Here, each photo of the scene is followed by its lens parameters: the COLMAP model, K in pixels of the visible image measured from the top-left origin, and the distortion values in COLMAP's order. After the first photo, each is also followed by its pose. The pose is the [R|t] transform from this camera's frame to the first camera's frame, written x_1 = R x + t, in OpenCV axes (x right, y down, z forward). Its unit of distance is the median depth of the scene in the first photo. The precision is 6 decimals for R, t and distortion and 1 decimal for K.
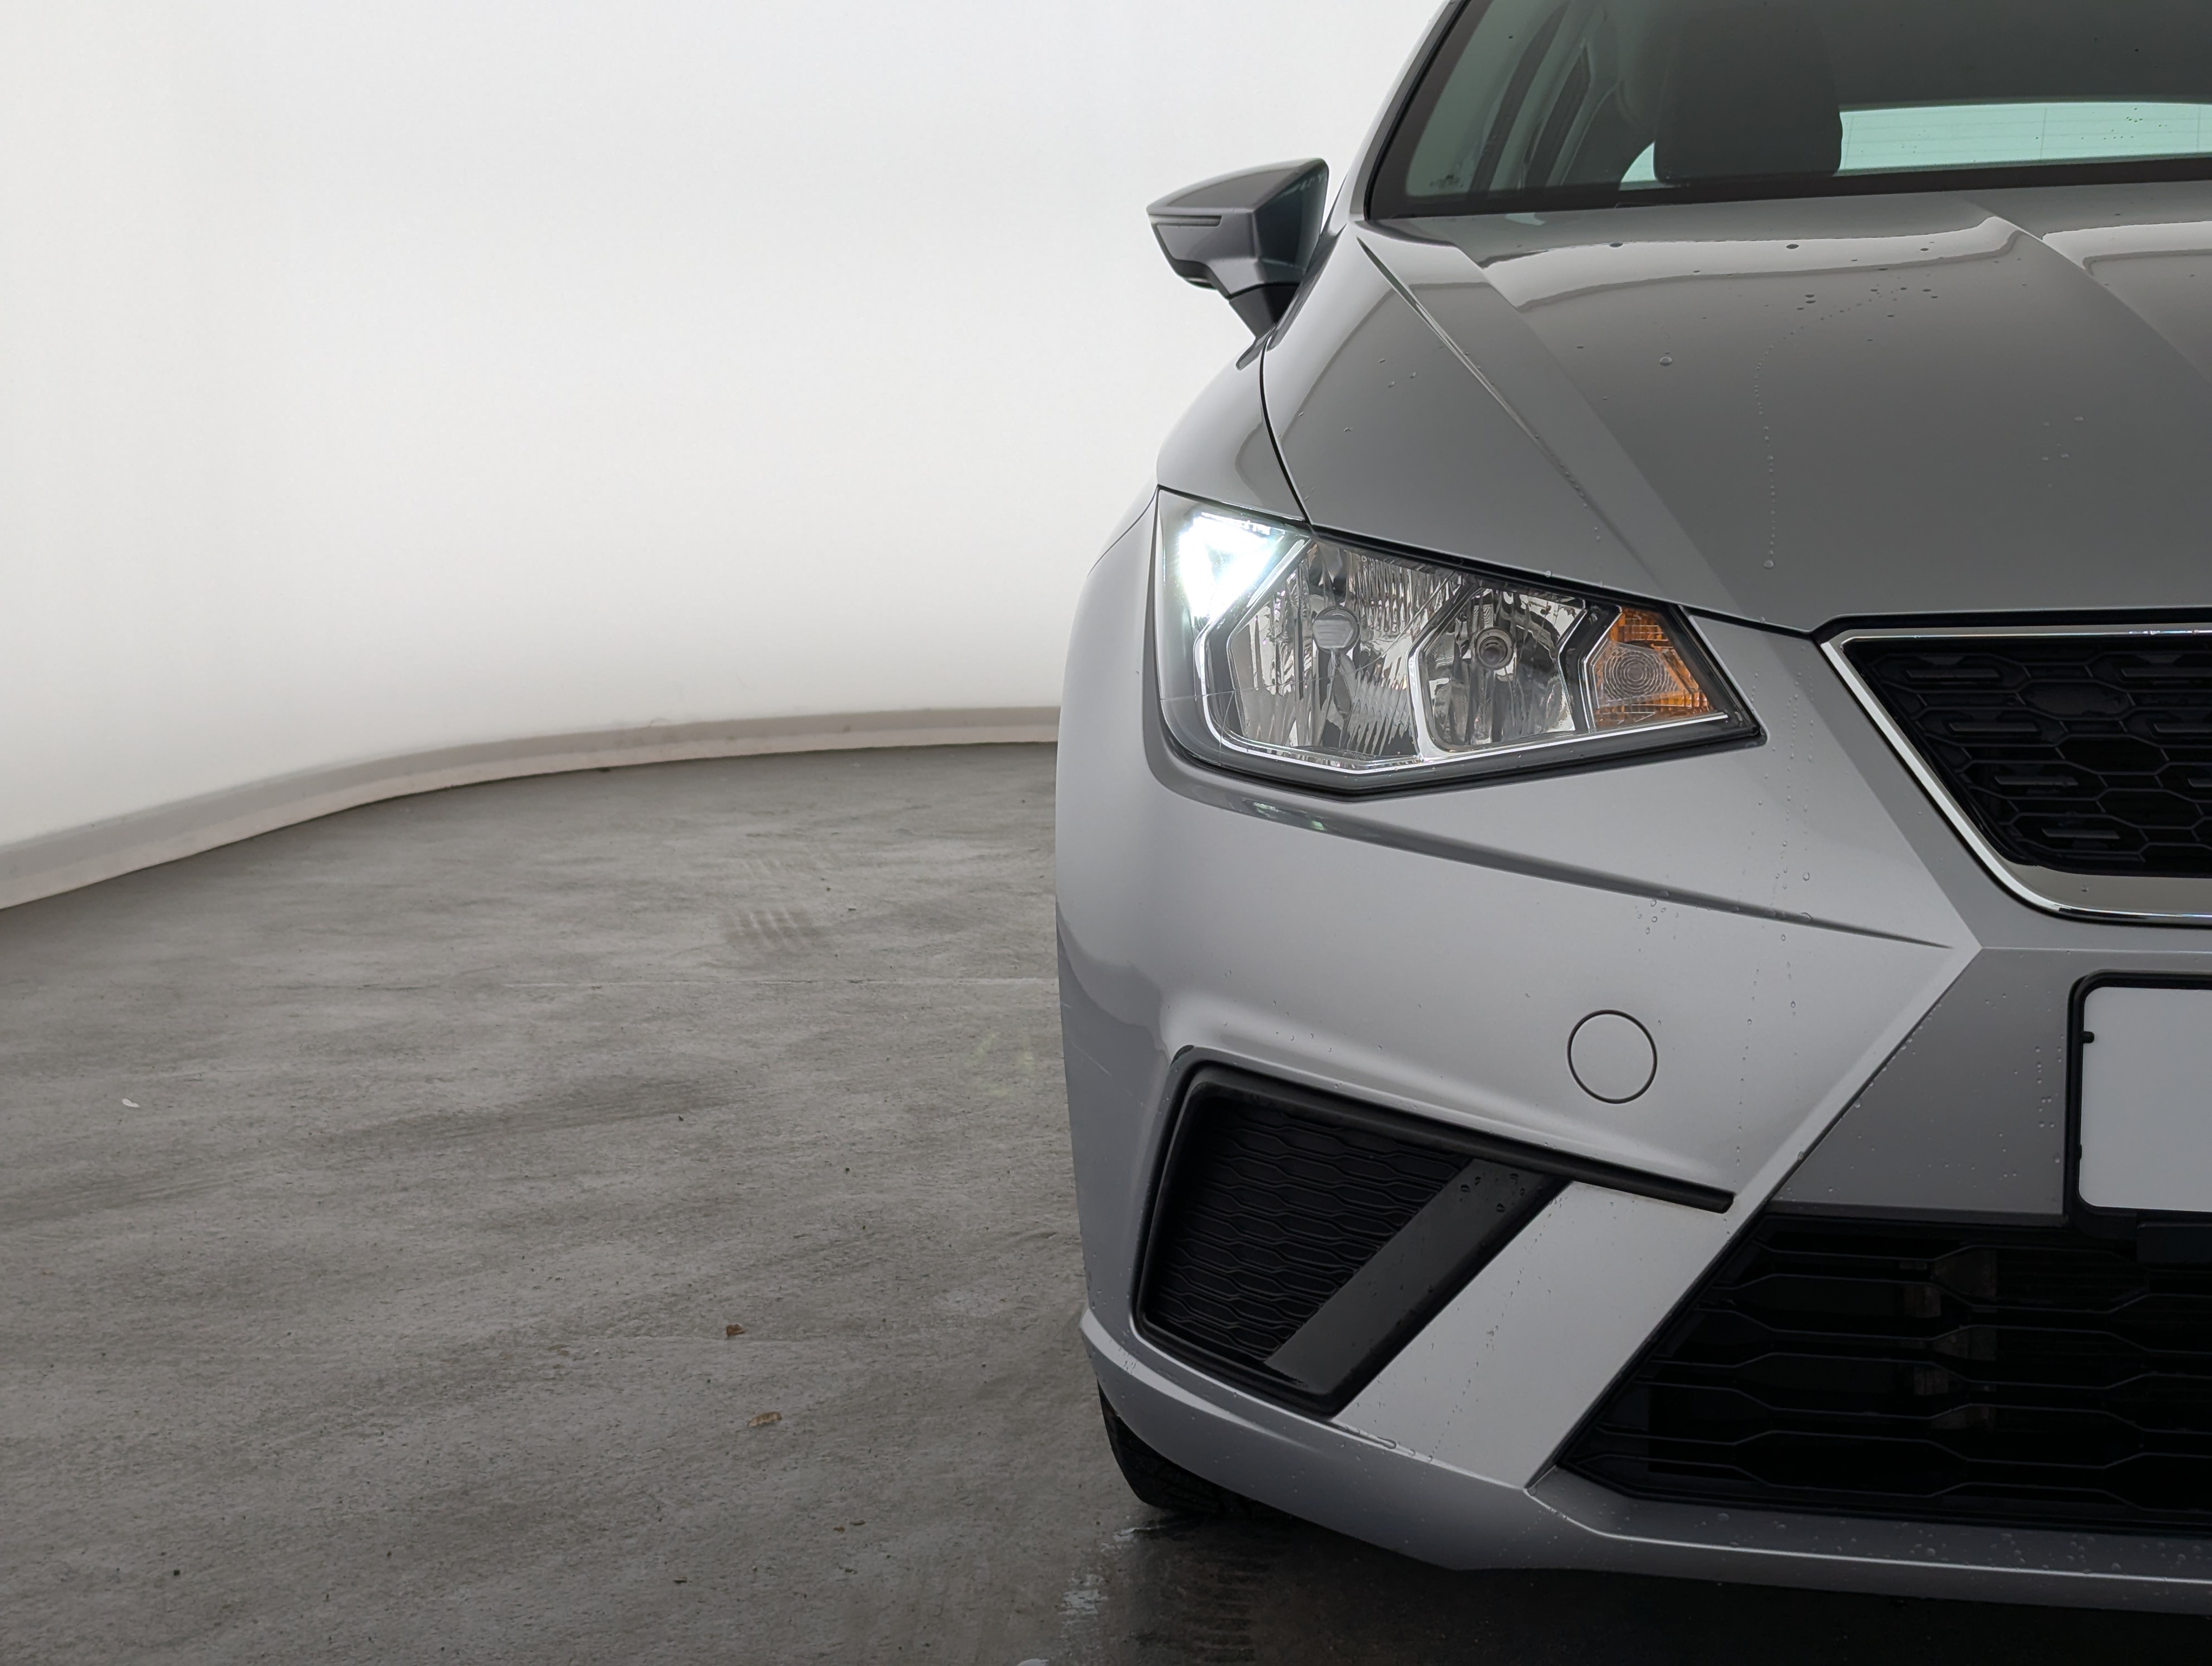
lens RADIAL K [[3033.2, 0, 1255.2], [0, 3033.2, 838.2], [0, 0, 1]] dist [0.097545, 0.000000]
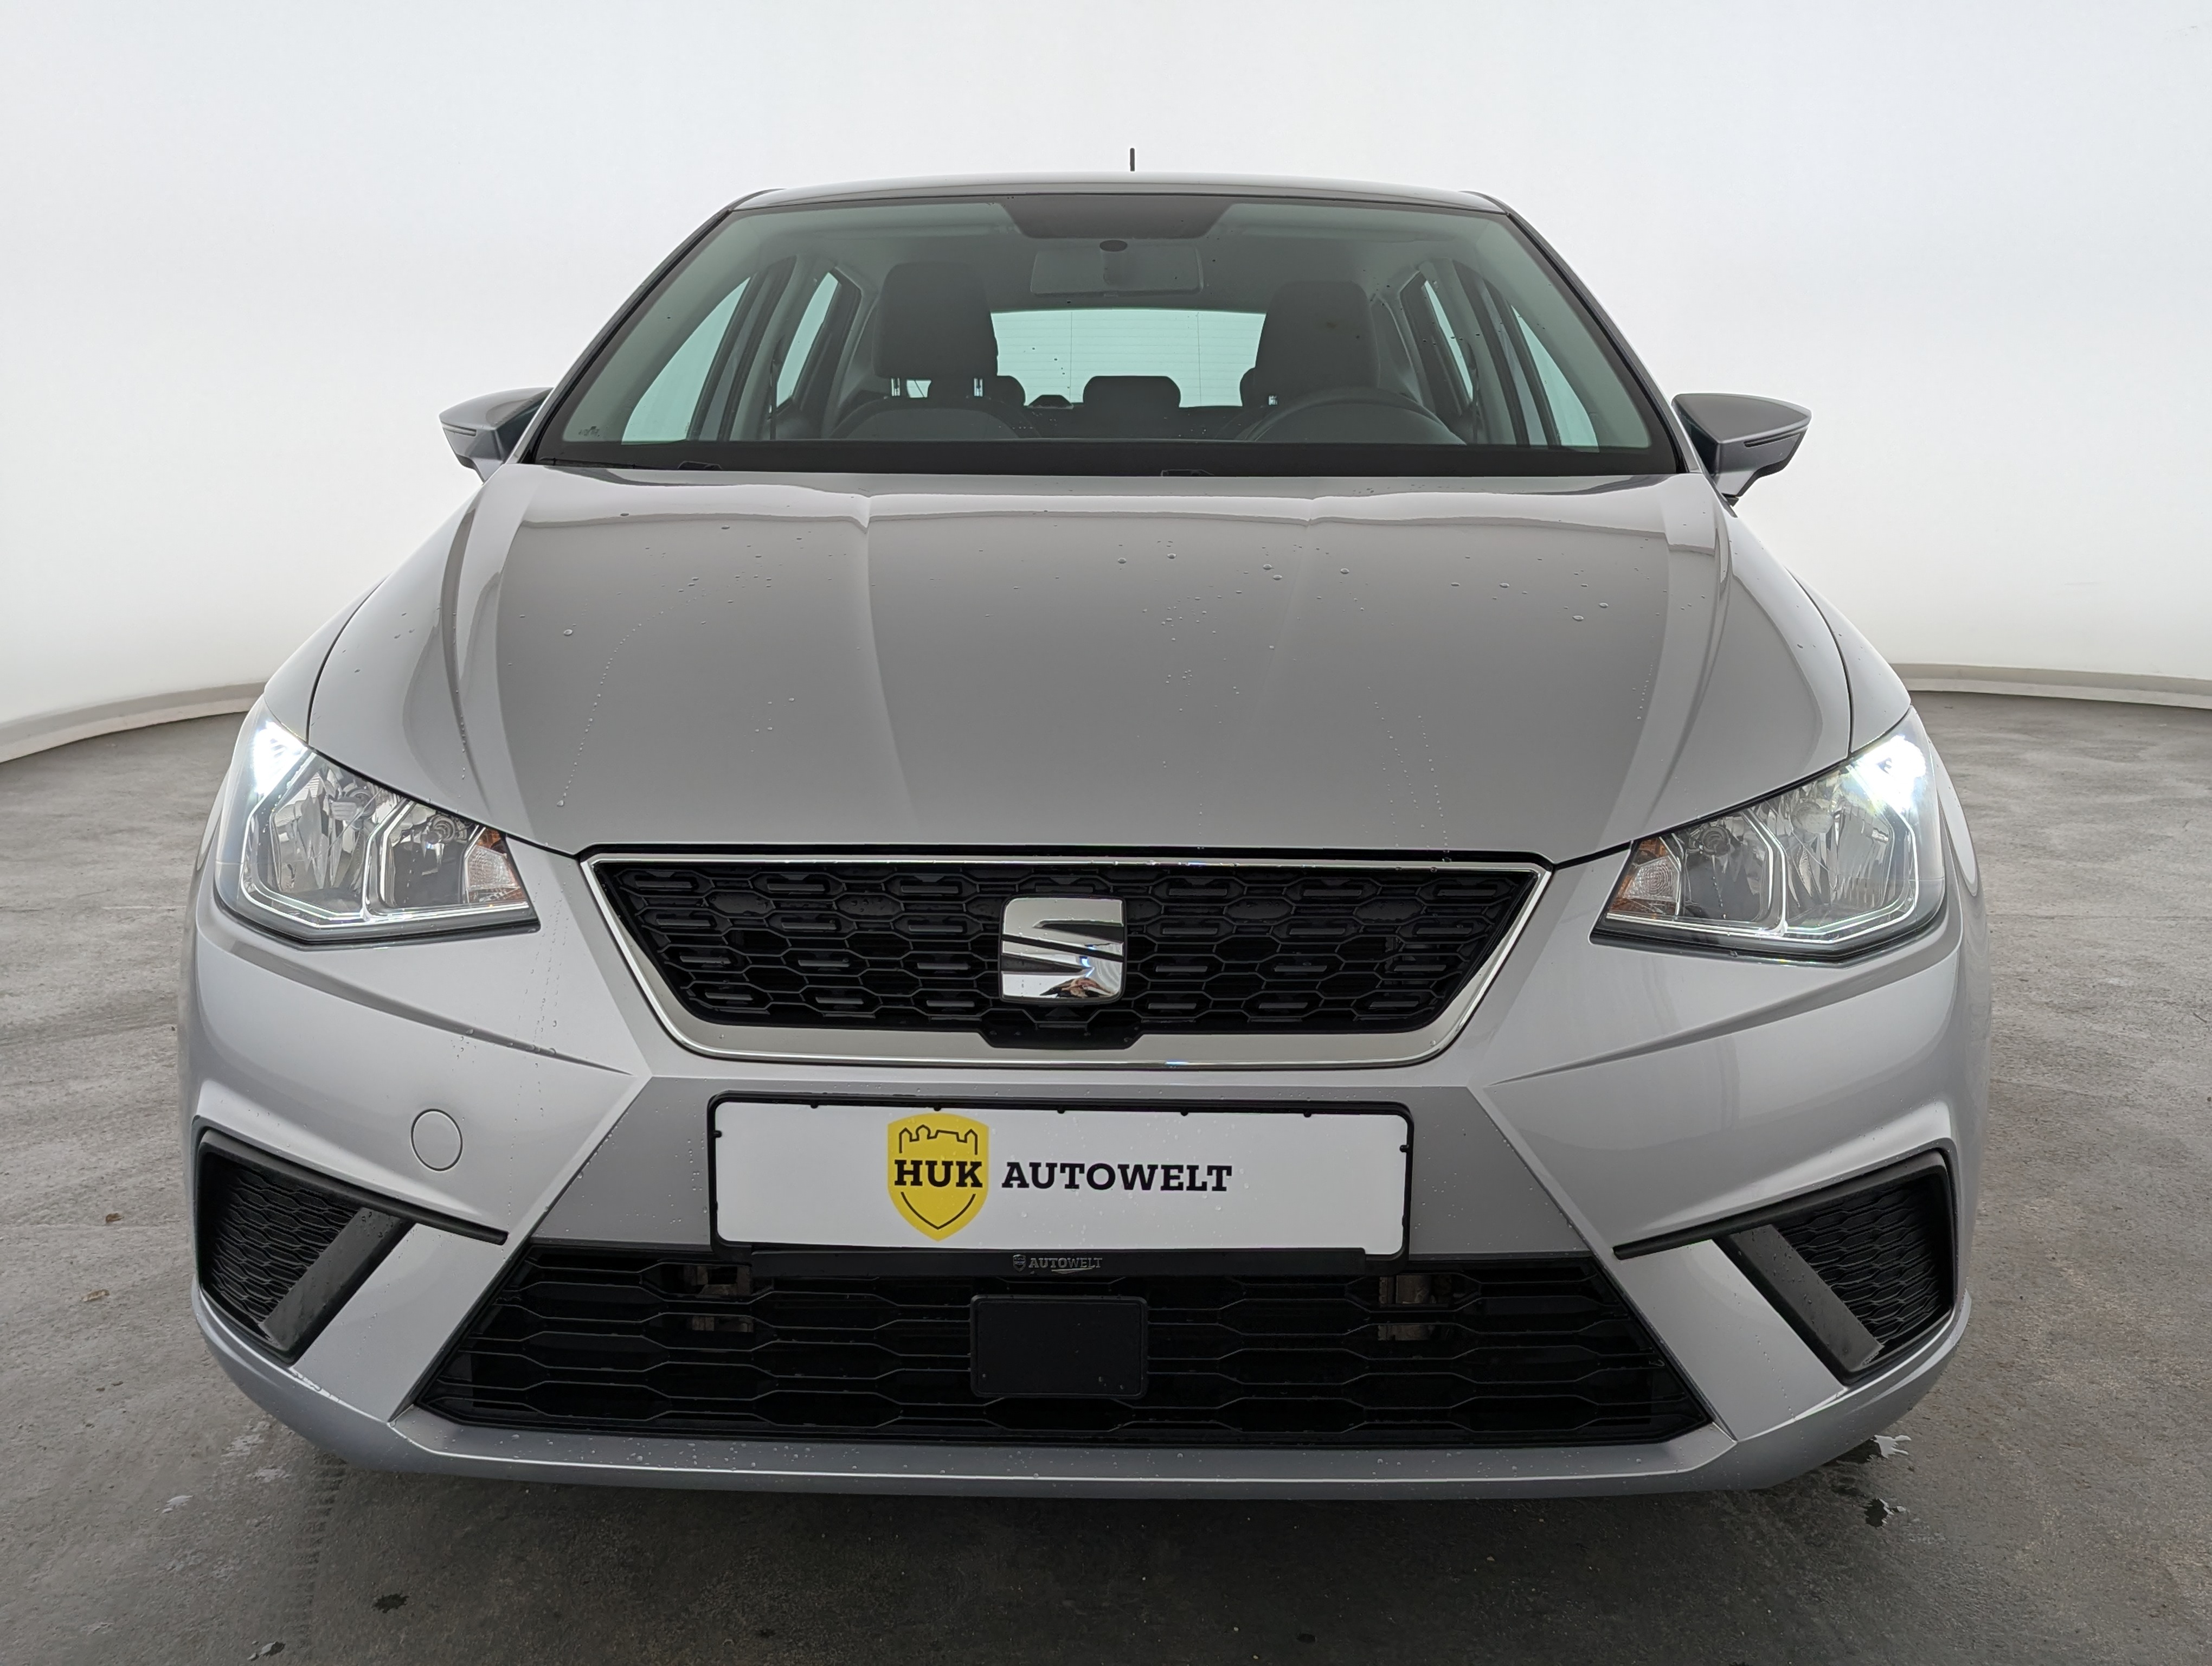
lens RADIAL K [[2101.4, 0, 1098.5], [0, 2101.4, 841.6], [0, 0, 1]] dist [0.056548, 0.000000]
pose [[0.991266, -0.001567, 0.131869, 0.295183], [-0.004930, 0.998790, 0.048932, -0.123688], [-0.131786, -0.049155, 0.990059, -0.064539]]
